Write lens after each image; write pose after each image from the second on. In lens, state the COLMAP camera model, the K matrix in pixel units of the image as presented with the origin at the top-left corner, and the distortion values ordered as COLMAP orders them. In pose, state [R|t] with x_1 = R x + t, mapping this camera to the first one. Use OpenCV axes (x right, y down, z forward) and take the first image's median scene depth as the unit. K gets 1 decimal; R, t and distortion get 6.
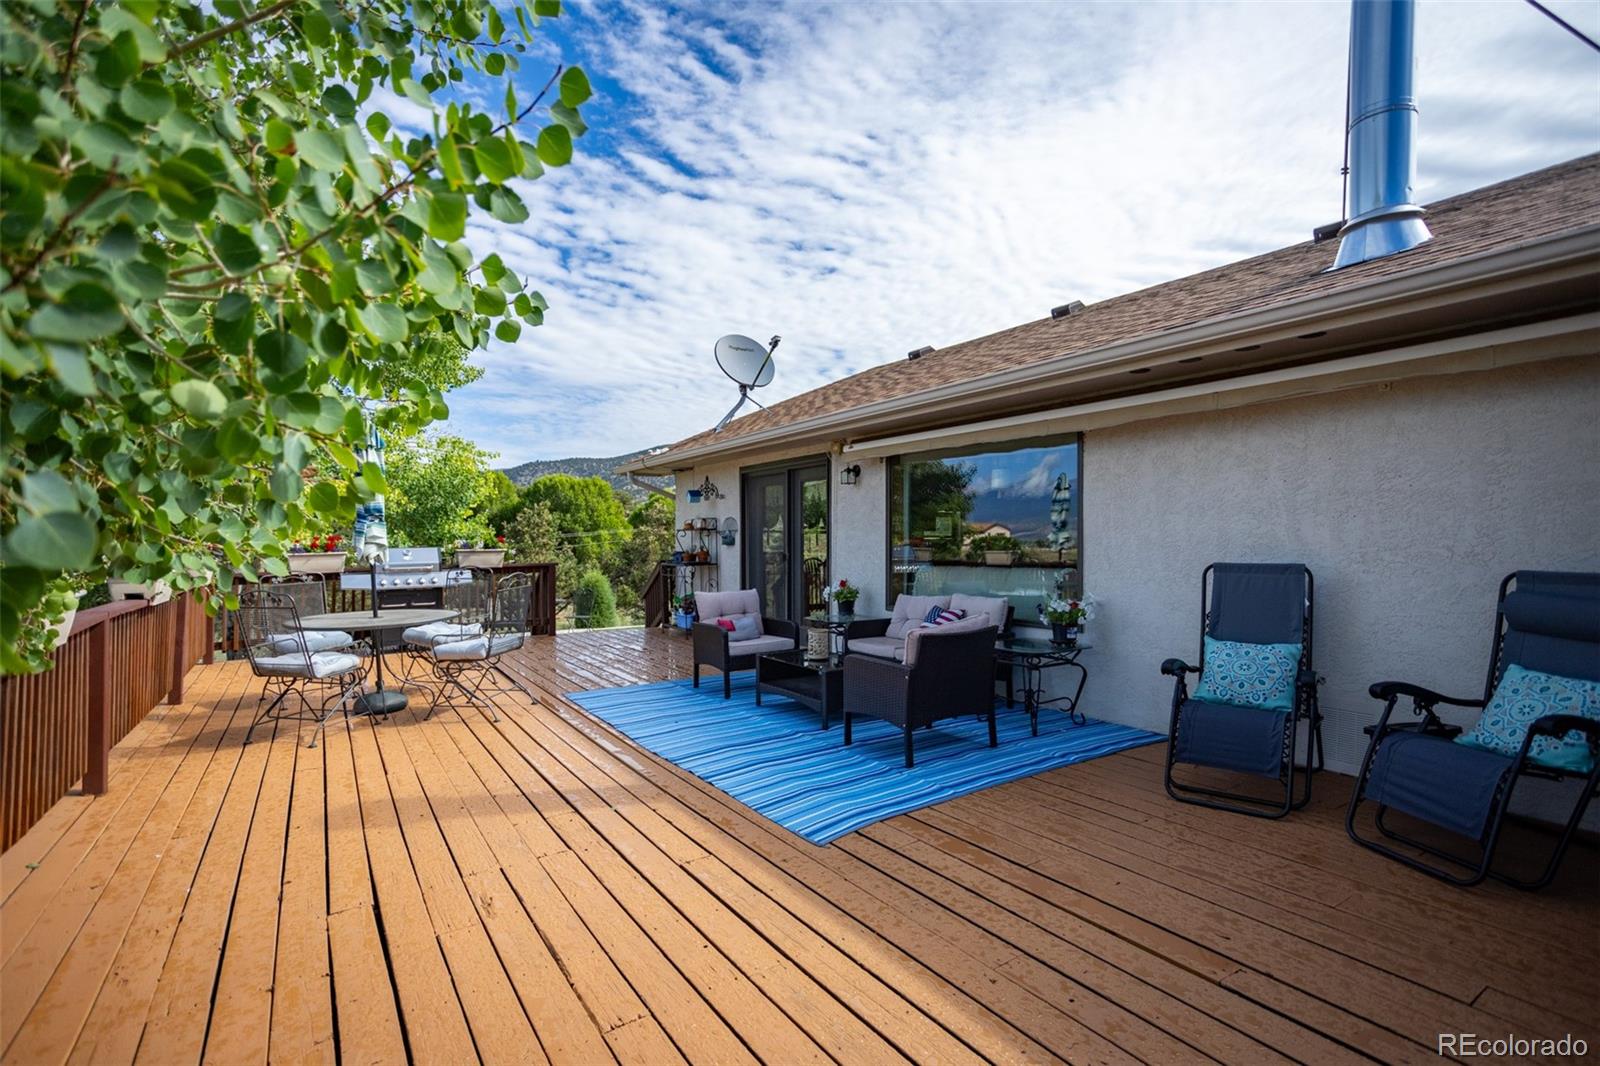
lens RADIAL K [[765.5, 0, 790.6], [0, 765.5, 531.7], [0, 0, 1]] dist [-0.035889, 0.023108]
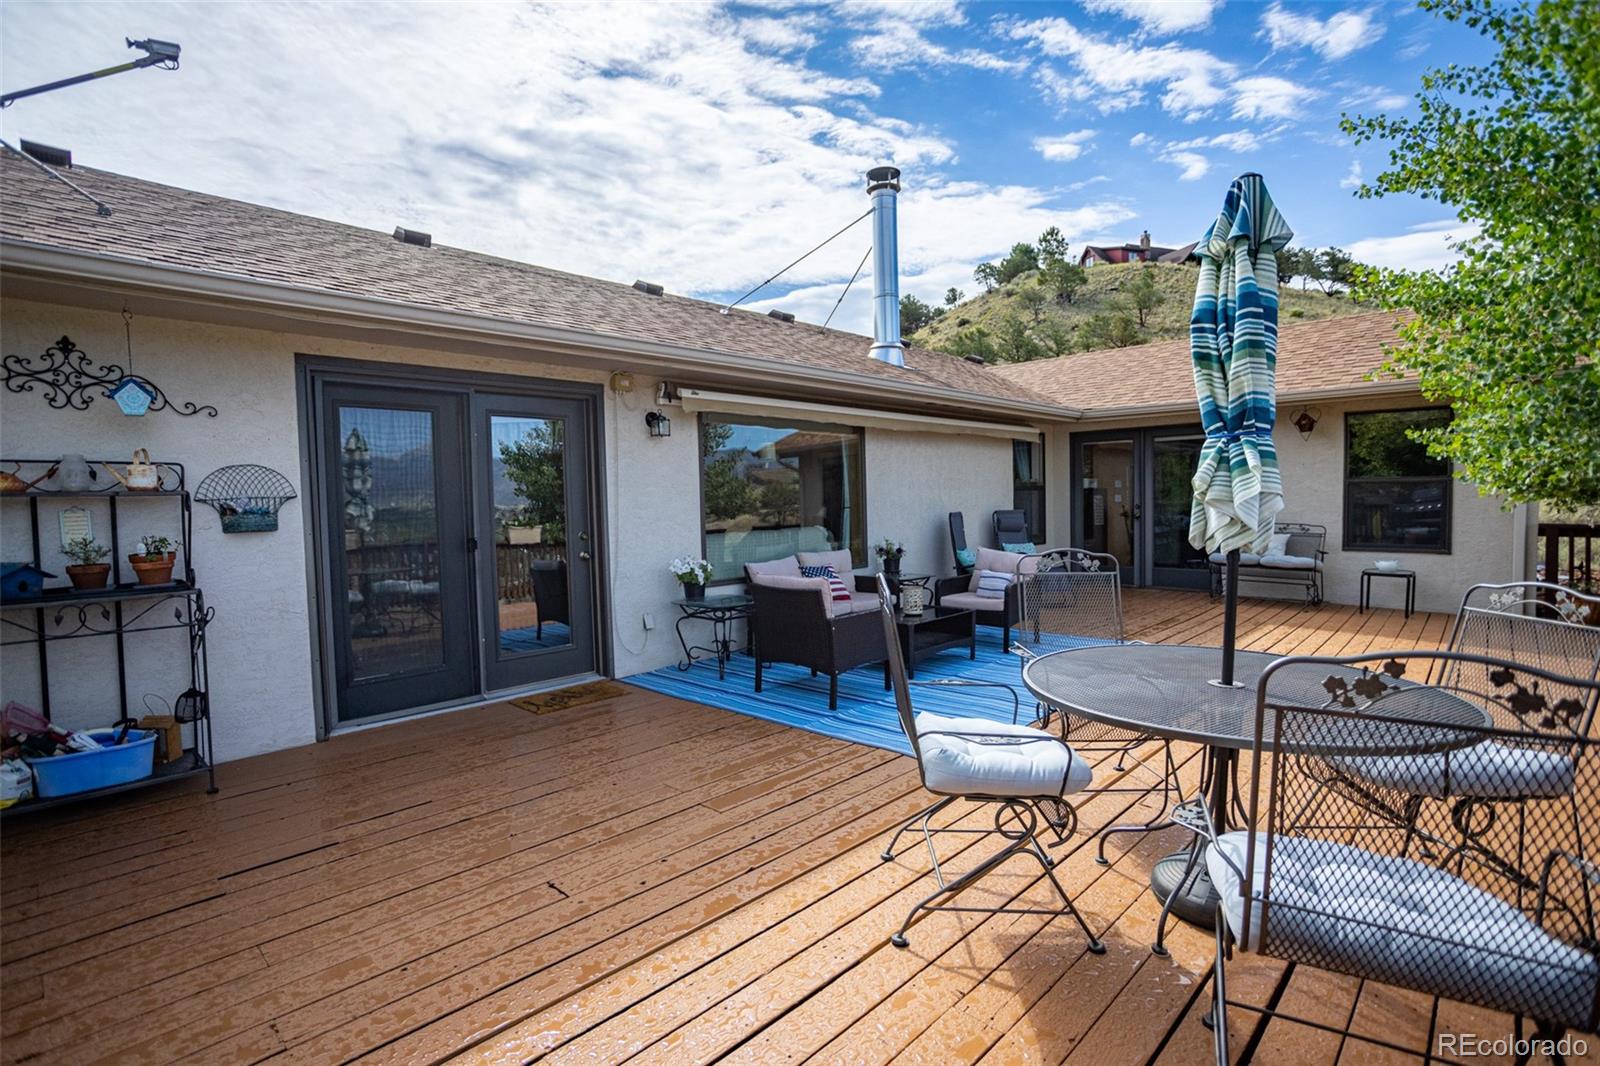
lens RADIAL K [[765.5, 0, 790.5], [0, 765.5, 540.1], [0, 0, 1]] dist [-0.035889, 0.023108]
pose [[-0.225203, -0.035354, 0.973670, -0.731361], [0.017287, 0.999039, 0.040273, 0.014330], [-0.974159, 0.025901, -0.224375, 1.080611]]
